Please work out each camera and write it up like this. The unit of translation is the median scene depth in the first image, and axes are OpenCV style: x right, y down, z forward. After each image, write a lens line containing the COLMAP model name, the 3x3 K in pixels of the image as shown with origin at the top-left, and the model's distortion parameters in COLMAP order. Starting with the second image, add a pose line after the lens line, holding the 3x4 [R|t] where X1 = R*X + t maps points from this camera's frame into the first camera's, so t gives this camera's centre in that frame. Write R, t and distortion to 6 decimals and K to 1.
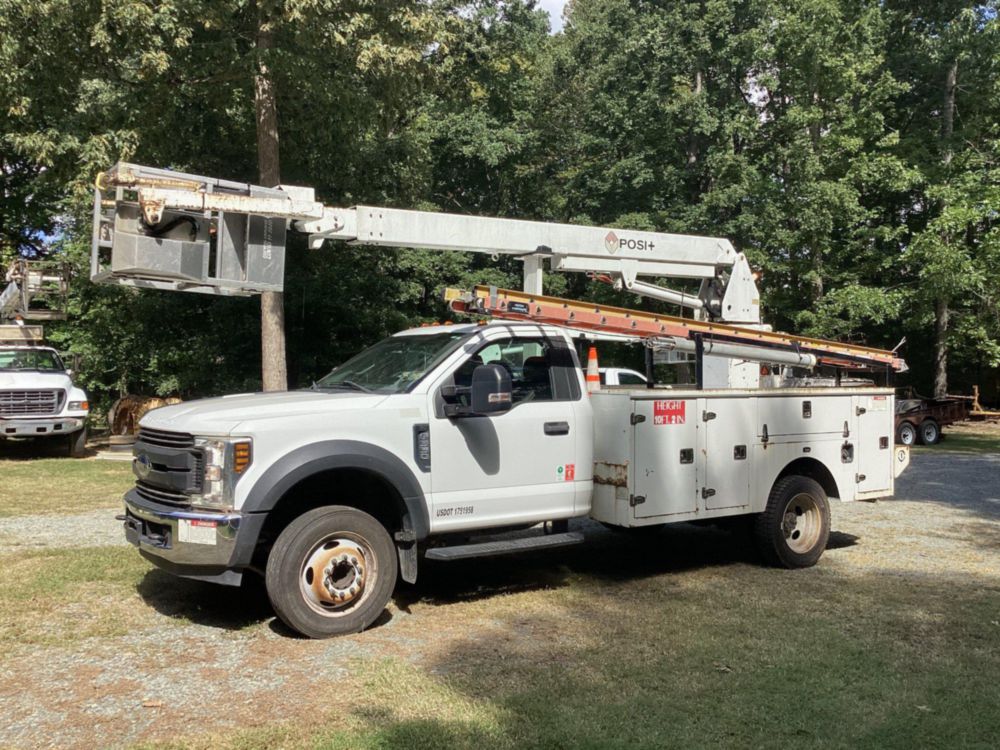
lens RADIAL K [[907.4, 0, 497.5], [0, 907.4, 380.2], [0, 0, 1]] dist [0.116243, -0.209152]
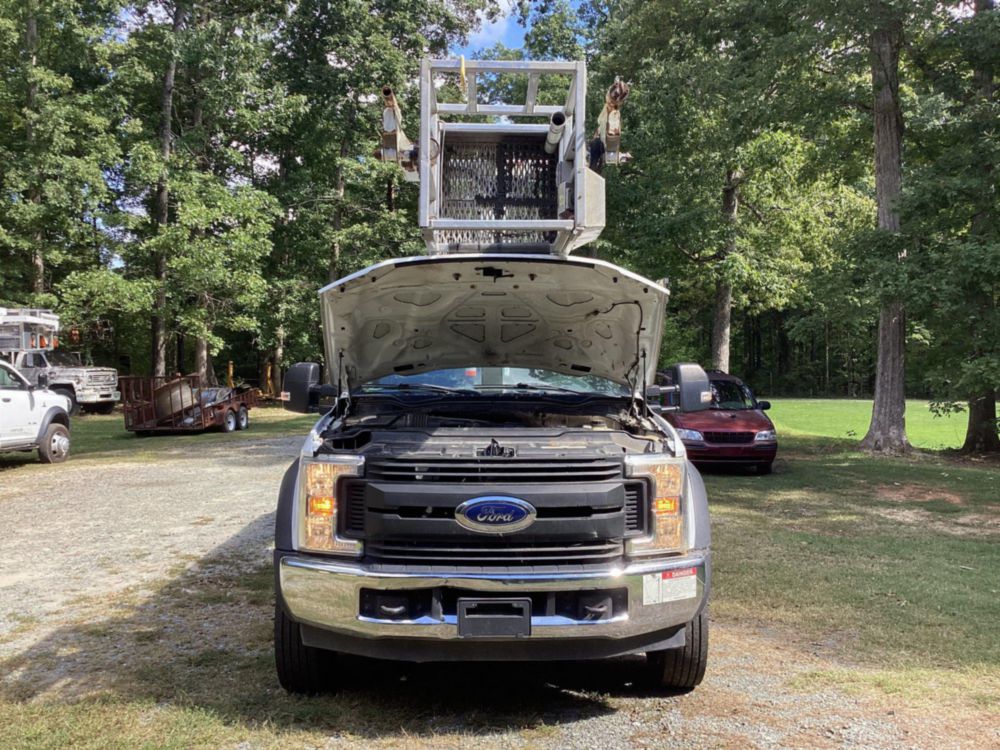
lens RADIAL K [[907.5, 0, 498.1], [0, 907.5, 376.1], [0, 0, 1]] dist [0.109922, -0.207390]
pose [[0.550280, -0.014641, 0.834852, -0.791582], [0.006161, 0.999890, 0.013474, -0.014548], [-0.834958, -0.002271, 0.550309, 0.539567]]
